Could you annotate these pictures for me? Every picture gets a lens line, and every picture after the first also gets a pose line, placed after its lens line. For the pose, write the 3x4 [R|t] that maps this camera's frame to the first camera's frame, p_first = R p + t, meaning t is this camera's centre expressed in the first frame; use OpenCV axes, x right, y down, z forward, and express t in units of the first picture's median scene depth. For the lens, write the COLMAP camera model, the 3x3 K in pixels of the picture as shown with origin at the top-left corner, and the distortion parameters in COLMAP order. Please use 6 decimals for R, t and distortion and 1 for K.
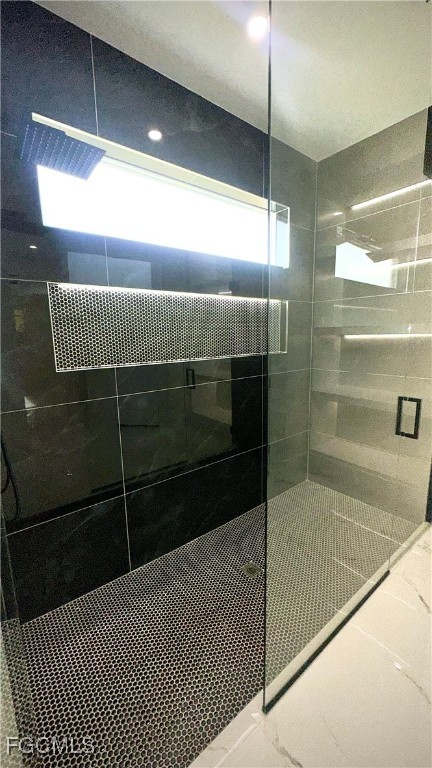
lens RADIAL K [[307.2, 0, 218.8], [0, 307.2, 387.6], [0, 0, 1]] dist [-0.001209, 0.000232]
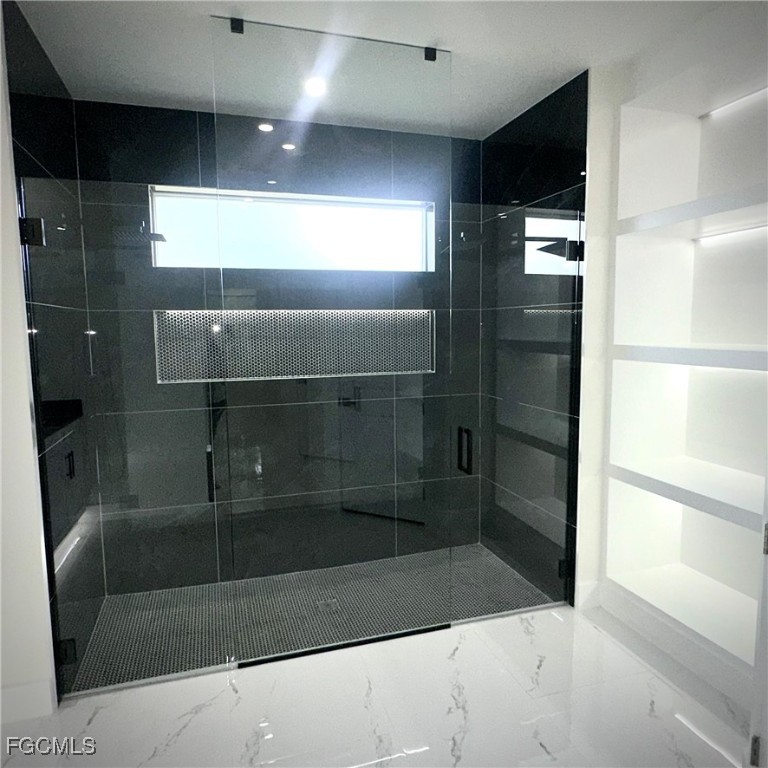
lens RADIAL K [[545.8, 0, 384.0], [0, 545.8, 381.8], [0, 0, 1]] dist [0.002175, -0.001439]
pose [[0.932086, 0.043142, -0.359660, 0.966353], [-0.066864, 0.996312, -0.053772, -0.001739], [0.356014, 0.074168, 0.931533, -0.615031]]
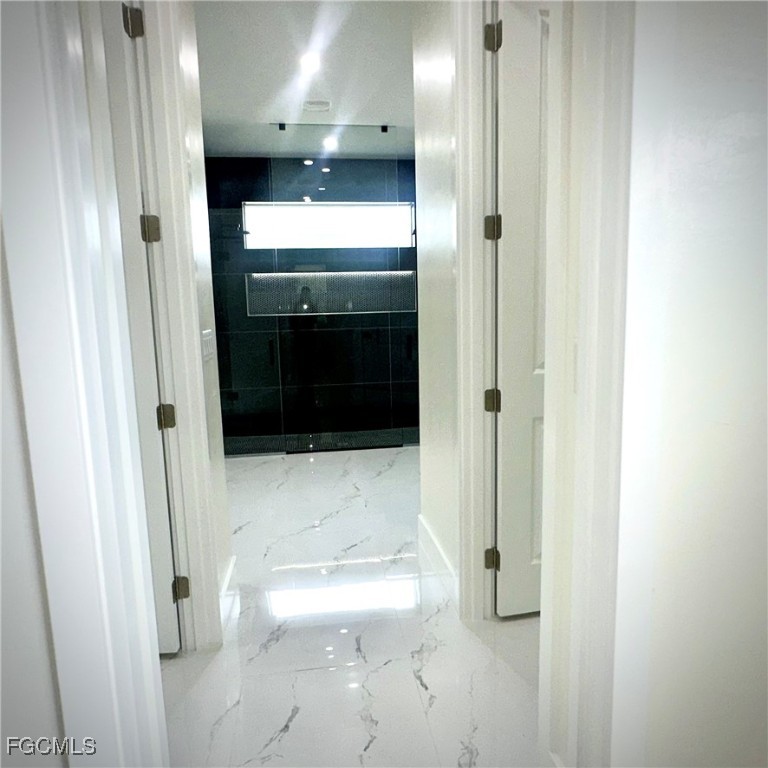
lens RADIAL K [[545.8, 0, 383.3], [0, 545.8, 383.5], [0, 0, 1]] dist [0.002175, -0.001439]
pose [[0.862569, 0.070750, -0.500968, 1.957418], [-0.077629, 0.996957, 0.007134, 0.279637], [0.499949, 0.032736, 0.865436, -1.579250]]
